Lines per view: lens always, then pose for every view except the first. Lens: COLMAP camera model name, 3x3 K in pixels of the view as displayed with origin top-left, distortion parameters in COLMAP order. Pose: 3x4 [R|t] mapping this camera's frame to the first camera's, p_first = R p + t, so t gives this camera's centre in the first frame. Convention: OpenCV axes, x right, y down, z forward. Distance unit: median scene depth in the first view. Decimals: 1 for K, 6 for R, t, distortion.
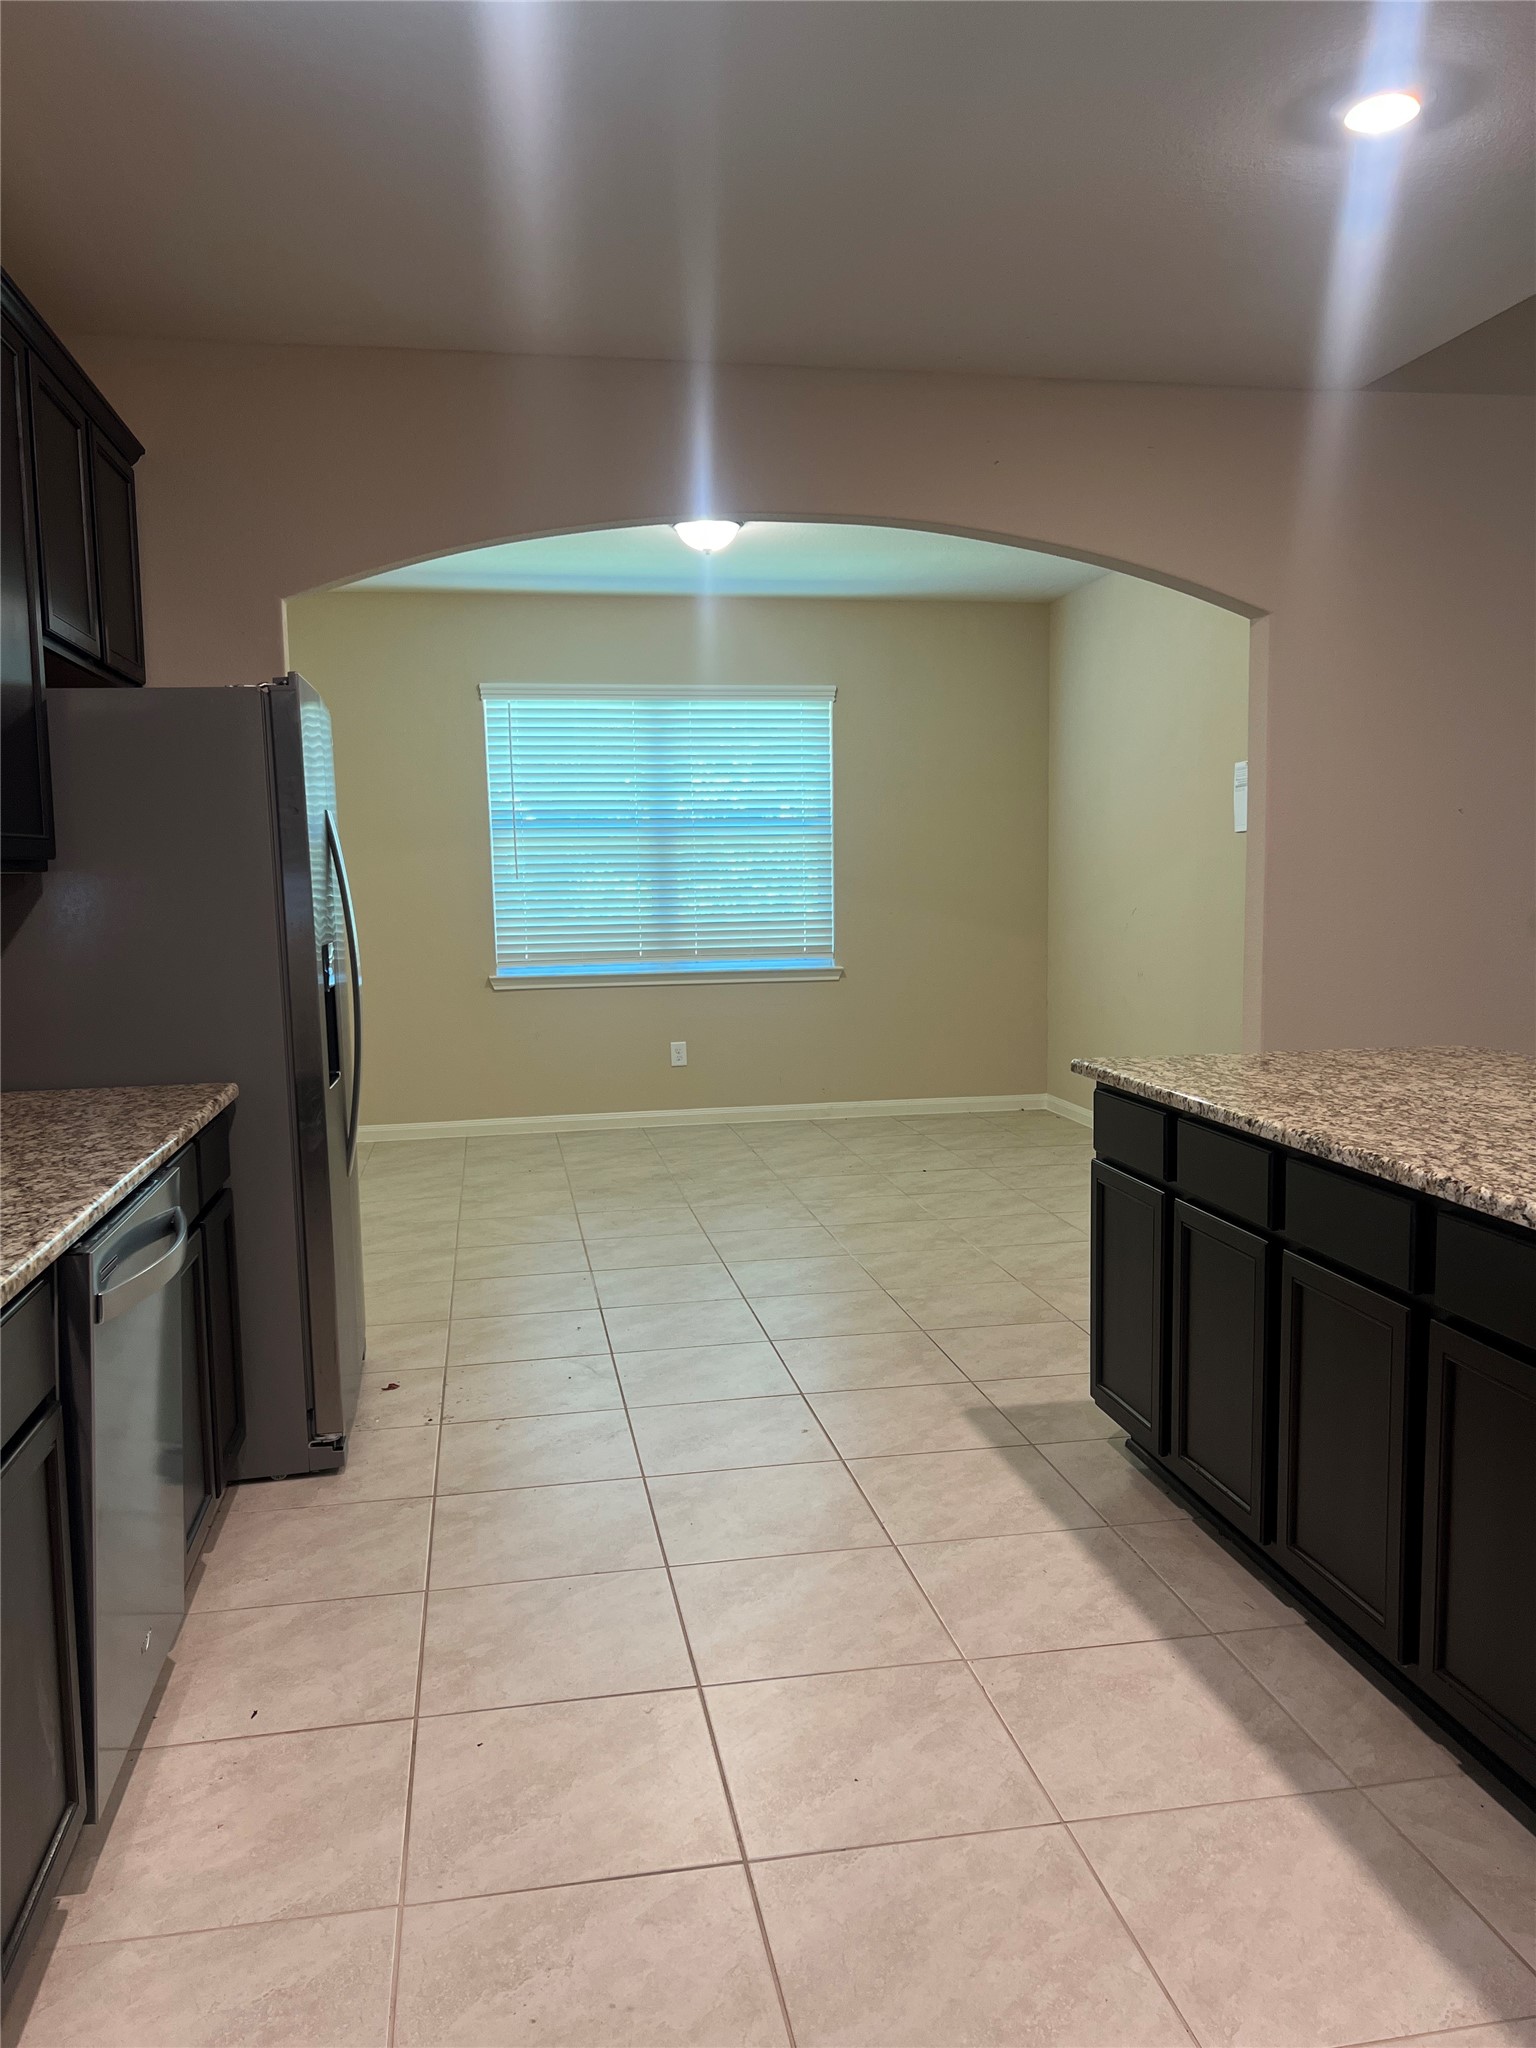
lens RADIAL K [[1540.6, 0, 769.2], [0, 1540.6, 1026.4], [0, 0, 1]] dist [0.034736, -0.039127]
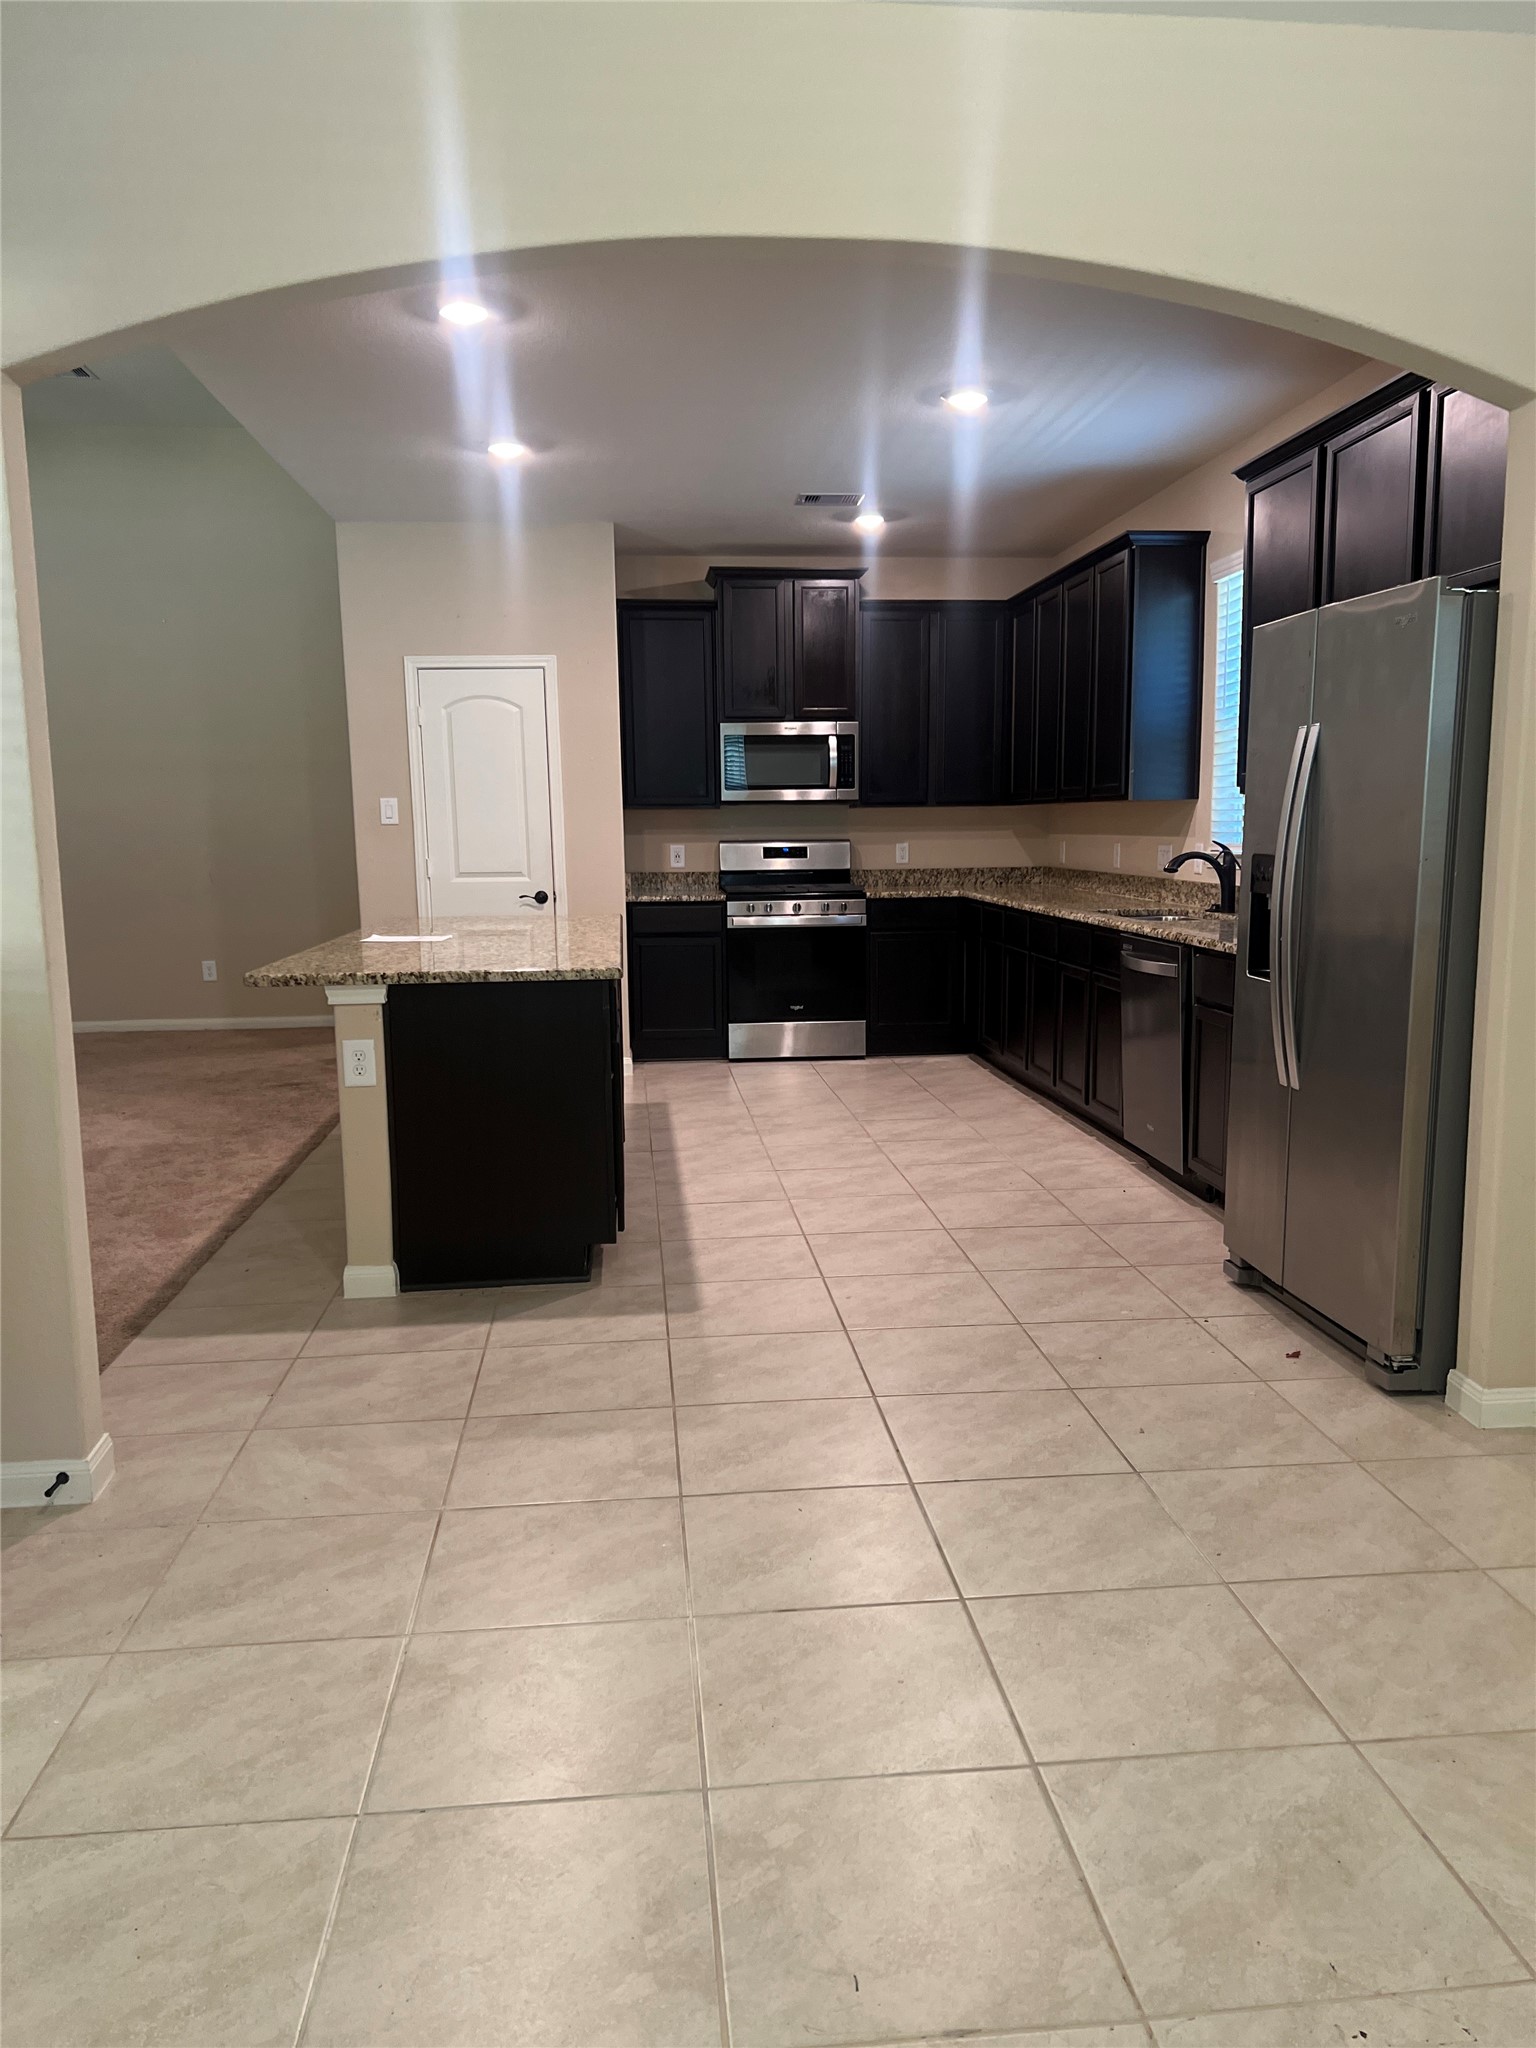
lens RADIAL K [[1540.6, 0, 774.2], [0, 1540.6, 1037.3], [0, 0, 1]] dist [0.034736, -0.039127]
pose [[-0.996261, 0.014782, 0.085116, -0.022044], [0.034470, 0.971444, 0.234754, -0.198042], [-0.079215, 0.236810, -0.968321, 2.117198]]
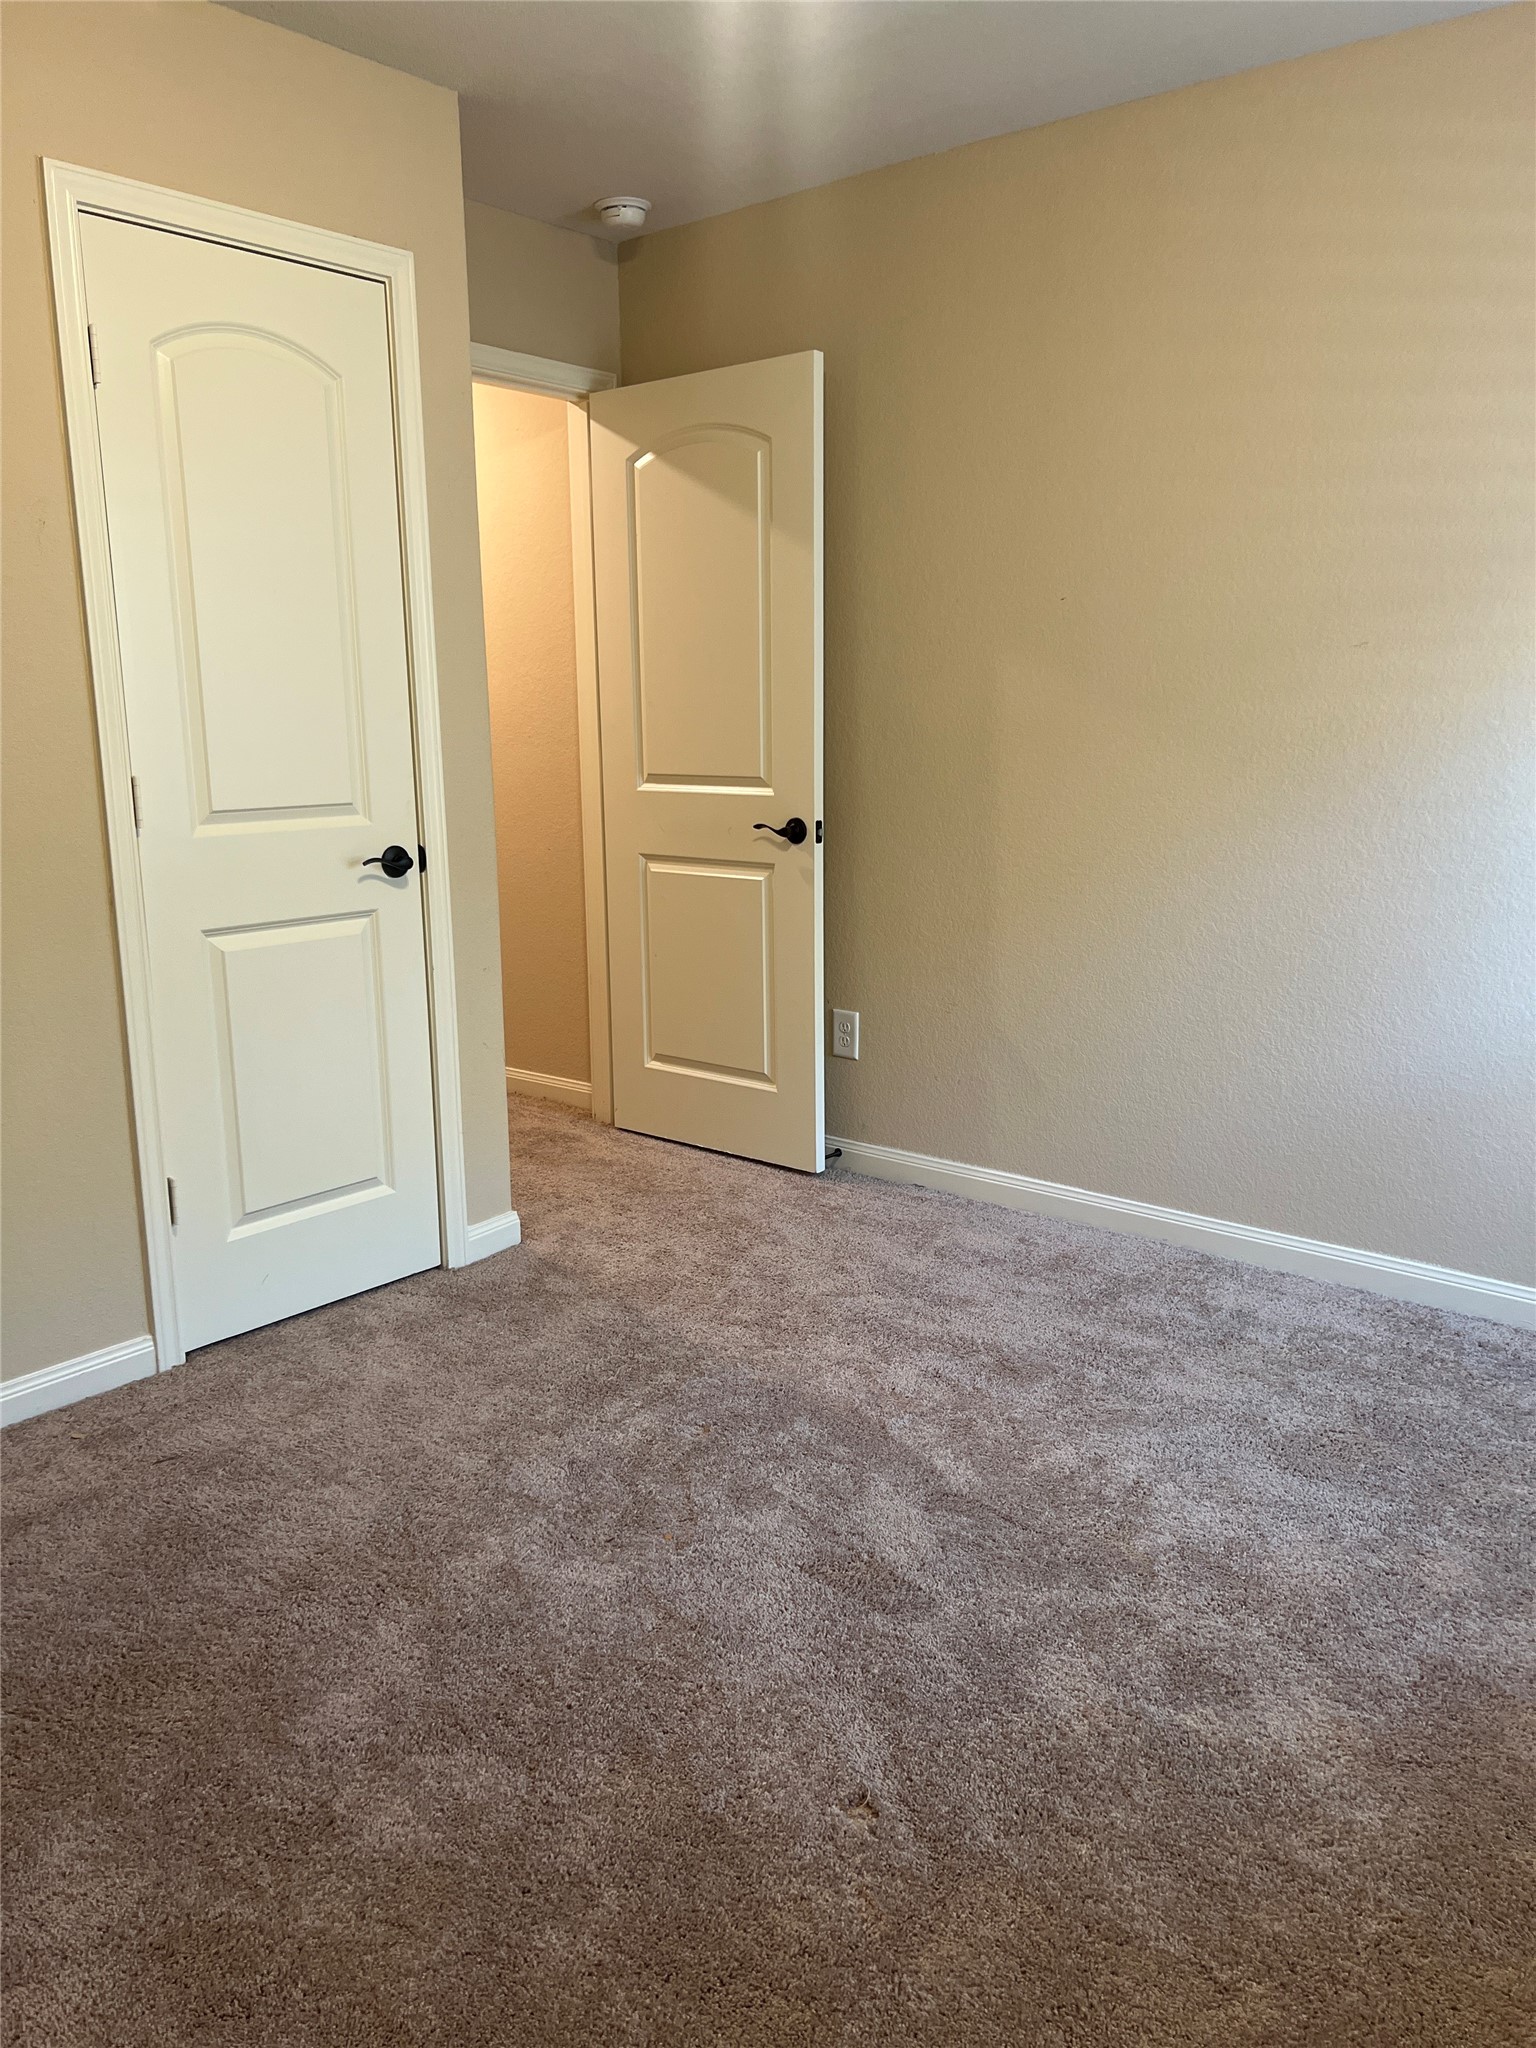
lens RADIAL K [[1540.6, 0, 767.4], [0, 1540.6, 1021.3], [0, 0, 1]] dist [0.034736, -0.039127]
pose [[-0.745224, 0.153461, -0.648915, 0.923623], [-0.052009, 0.956816, 0.286004, -0.070033], [0.664783, 0.246886, -0.705061, 0.787045]]
